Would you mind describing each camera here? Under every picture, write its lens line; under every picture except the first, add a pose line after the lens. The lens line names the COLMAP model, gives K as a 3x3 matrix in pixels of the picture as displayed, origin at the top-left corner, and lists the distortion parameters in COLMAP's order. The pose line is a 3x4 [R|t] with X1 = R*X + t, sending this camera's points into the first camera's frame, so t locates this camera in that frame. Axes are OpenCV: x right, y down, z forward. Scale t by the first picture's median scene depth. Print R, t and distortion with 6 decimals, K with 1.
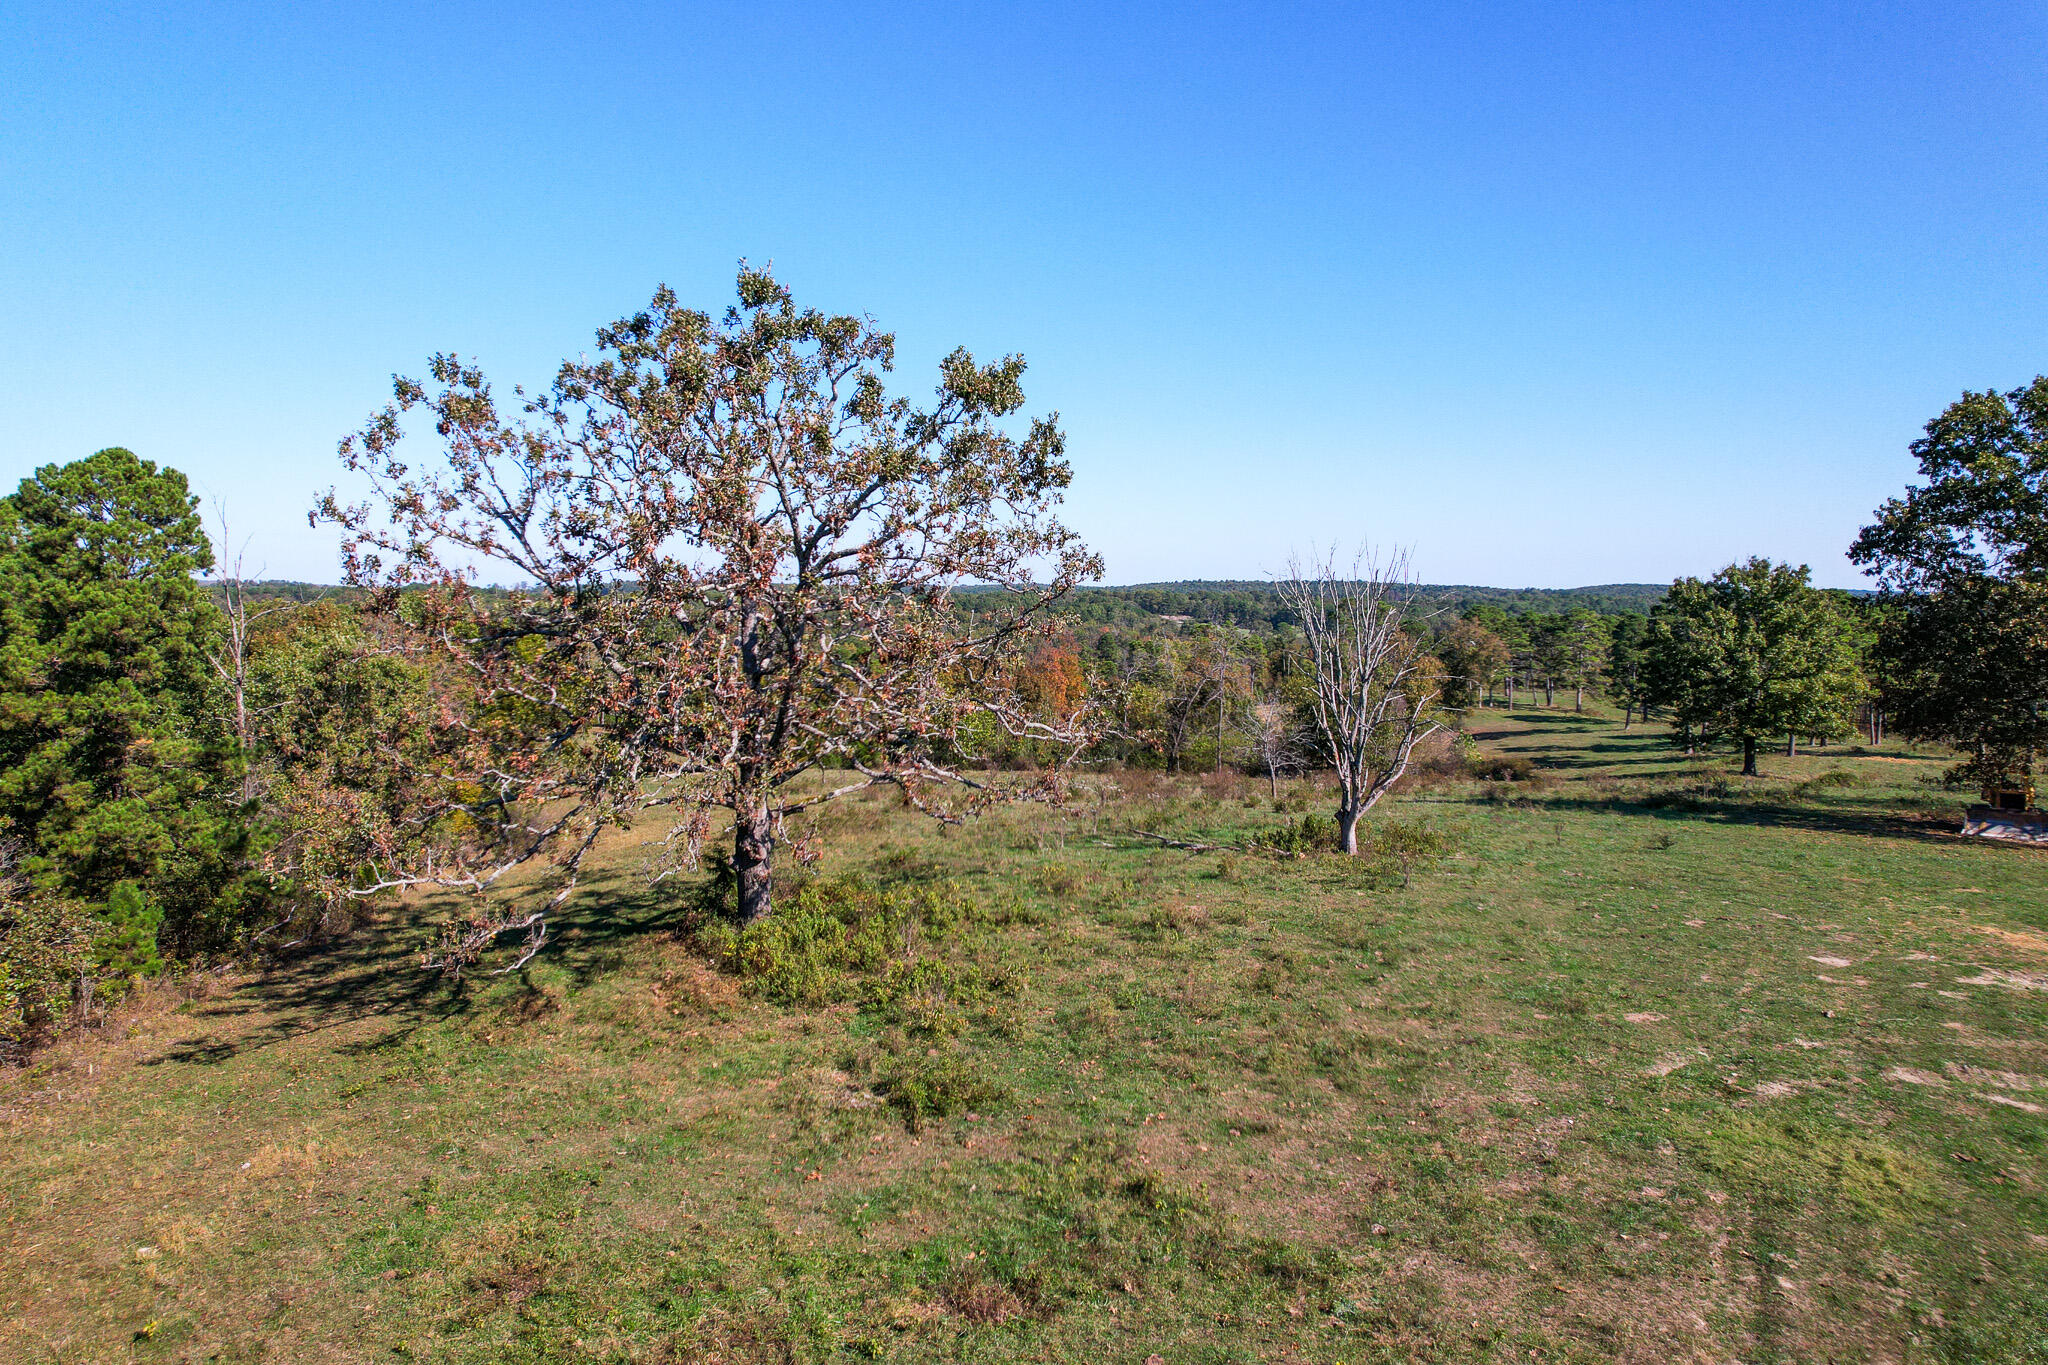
lens RADIAL K [[1324.1, 0, 1022.4], [0, 1324.1, 678.9], [0, 0, 1]] dist [-0.021446, -0.000062]
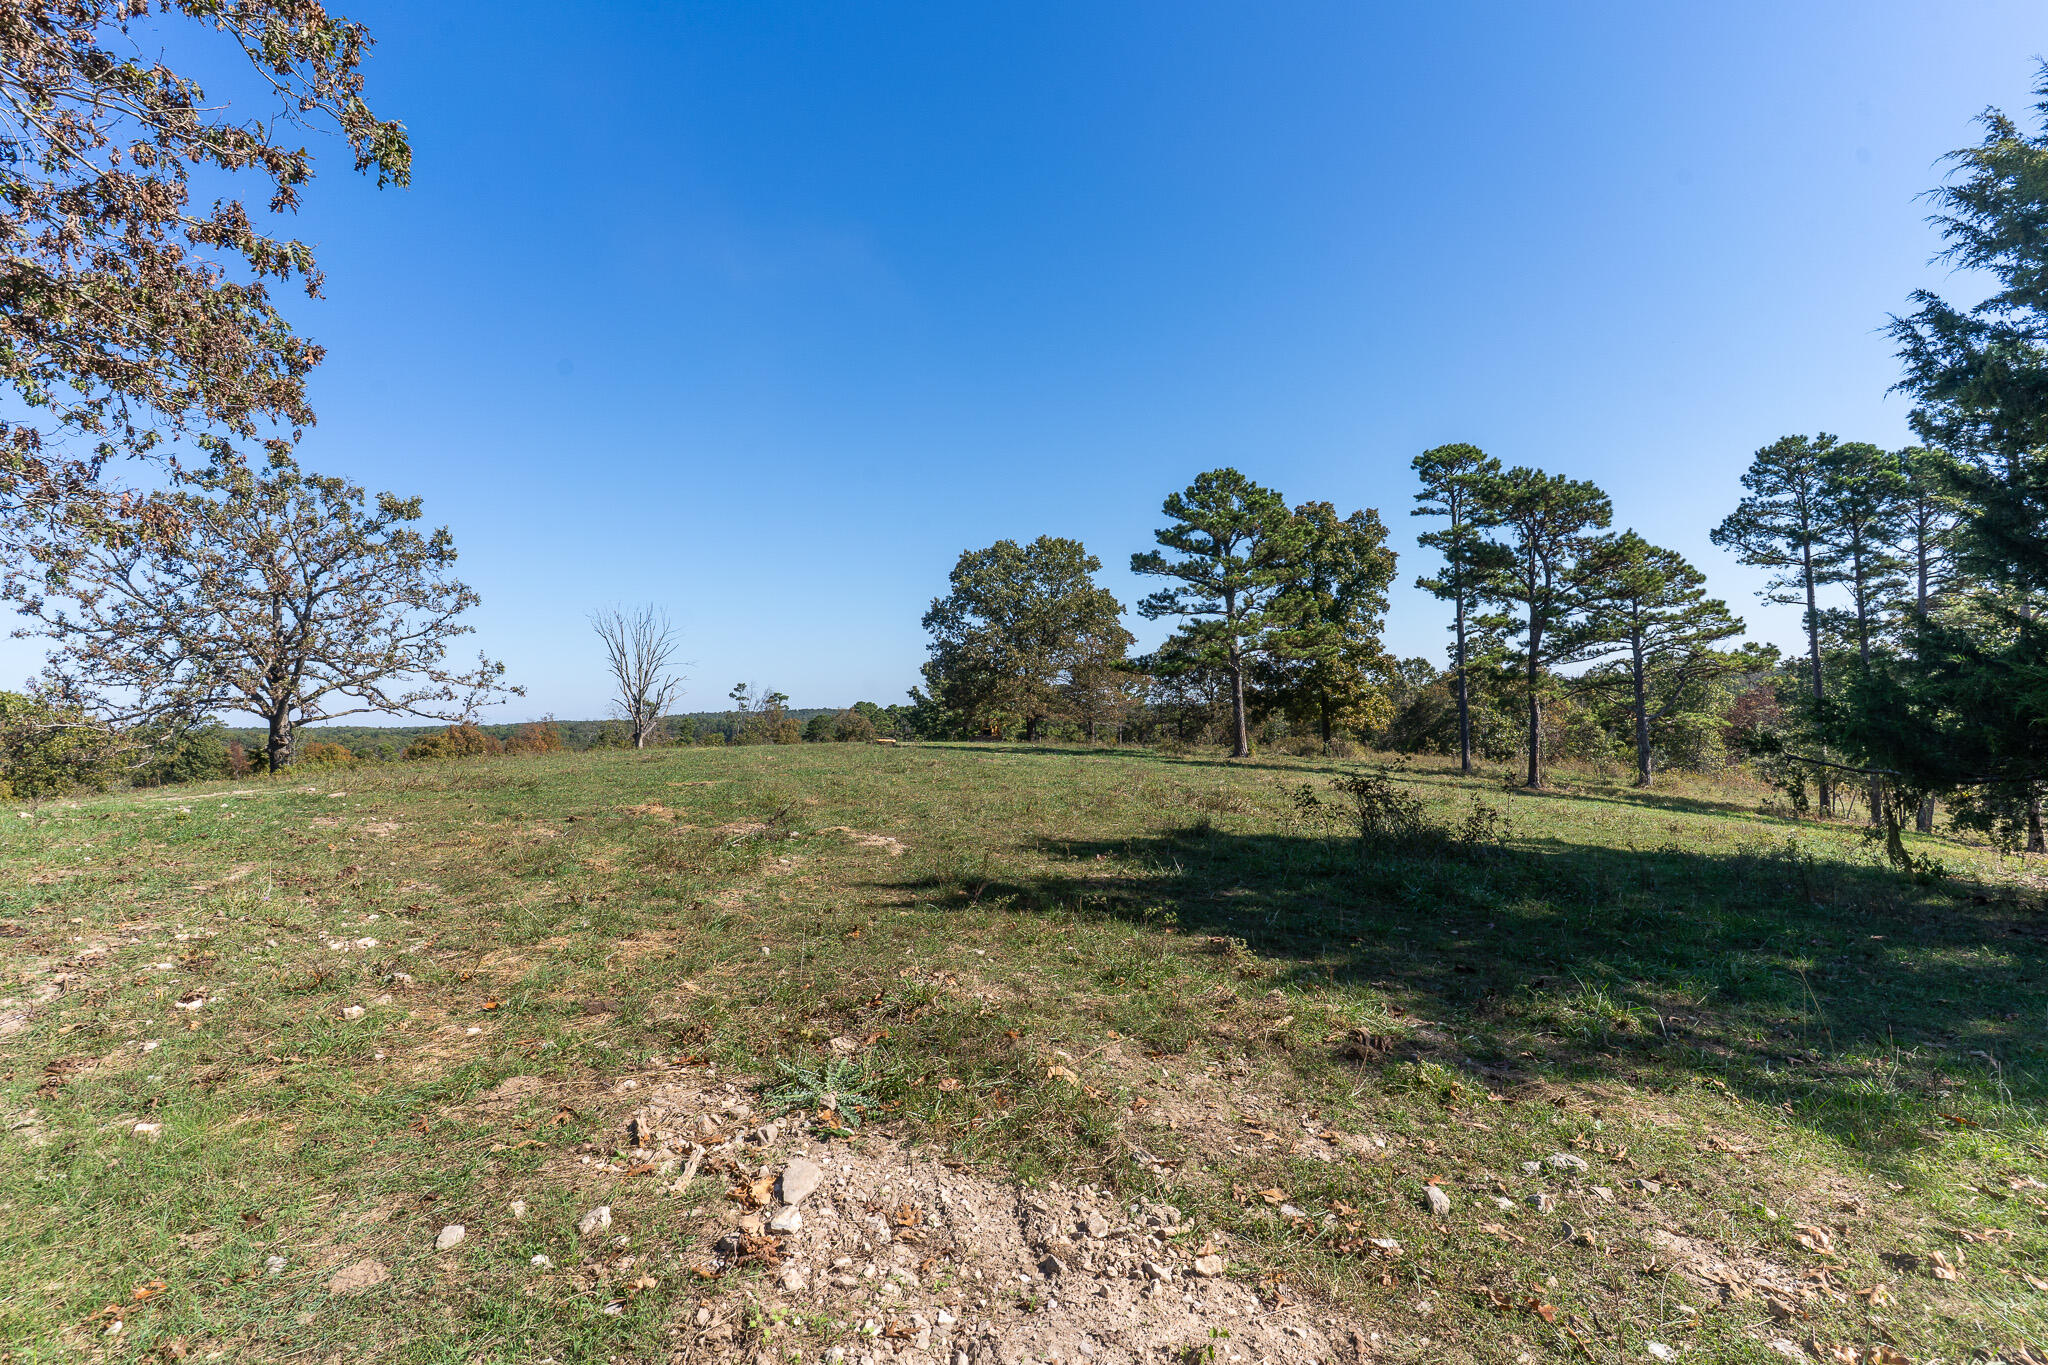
lens RADIAL K [[970.0, 0, 1021.3], [0, 970.0, 691.5], [0, 0, 1]] dist [-0.001623, -0.000124]
pose [[0.895447, -0.025589, 0.444431, 0.156907], [0.063220, 0.995538, -0.070057, 0.248369], [-0.440655, 0.090829, 0.893069, -0.843207]]
